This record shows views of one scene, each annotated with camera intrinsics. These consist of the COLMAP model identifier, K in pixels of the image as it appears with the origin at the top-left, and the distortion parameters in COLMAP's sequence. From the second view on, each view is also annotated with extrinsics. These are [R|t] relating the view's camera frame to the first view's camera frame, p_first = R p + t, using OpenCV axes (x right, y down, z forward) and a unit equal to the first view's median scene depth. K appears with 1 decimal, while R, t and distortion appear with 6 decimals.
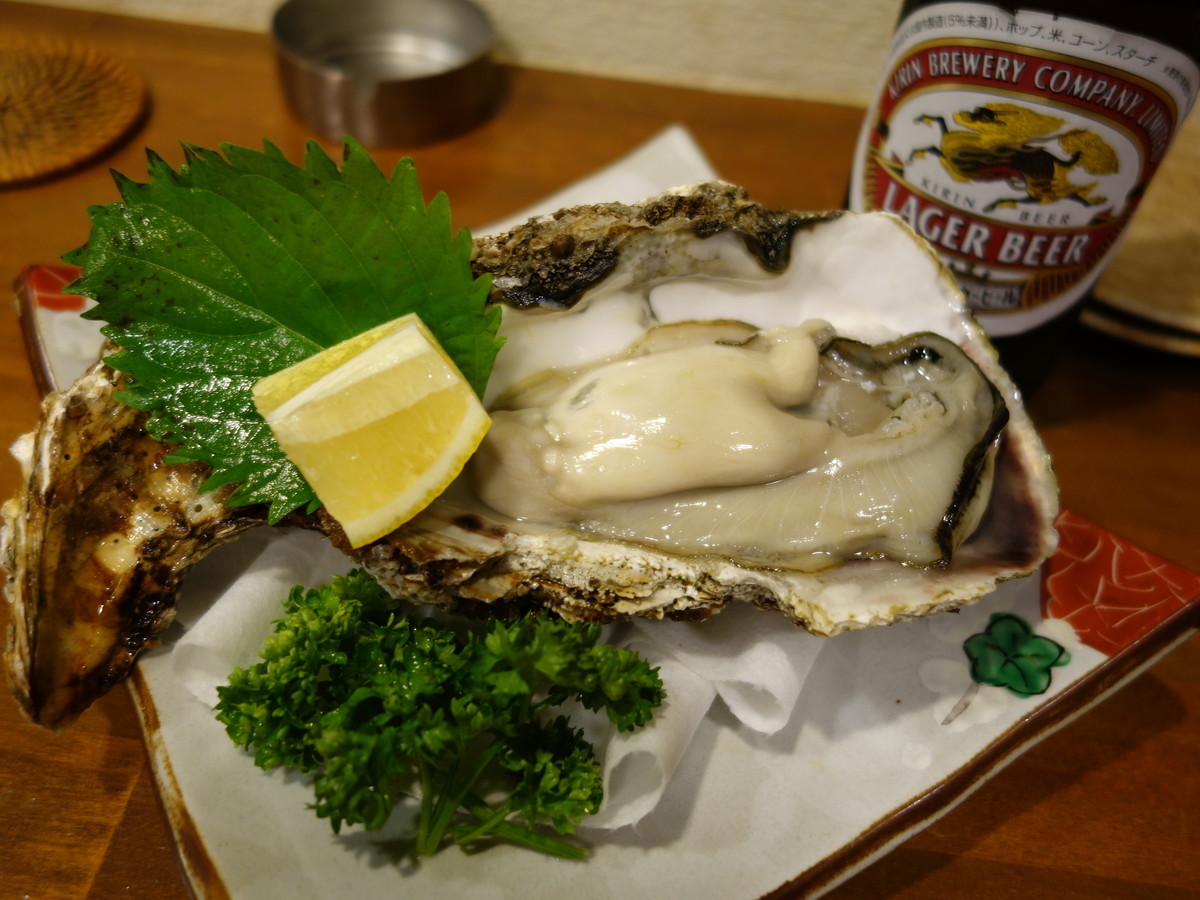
lens RADIAL K [[1058.5, 0, 600.0], [0, 1058.5, 450.0], [0, 0, 1]] dist [0.013845, 0.008196]
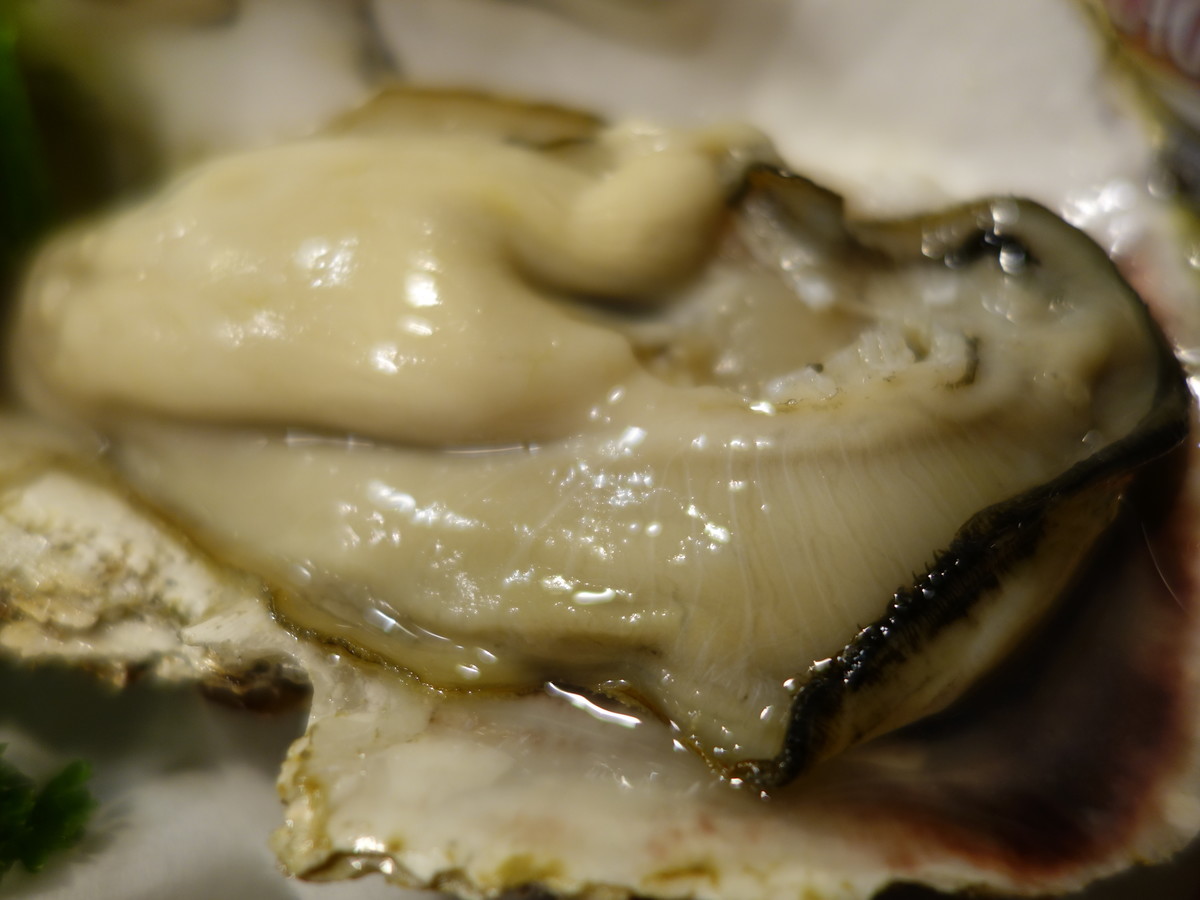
lens RADIAL K [[1058.5, 0, 600.0], [0, 1058.5, 450.0], [0, 0, 1]] dist [0.013845, 0.008196]
pose [[0.907683, 0.223988, -0.354880, 0.352804], [-0.222402, 0.973877, 0.045835, -0.001190], [0.355876, 0.037322, 0.933787, 0.616383]]
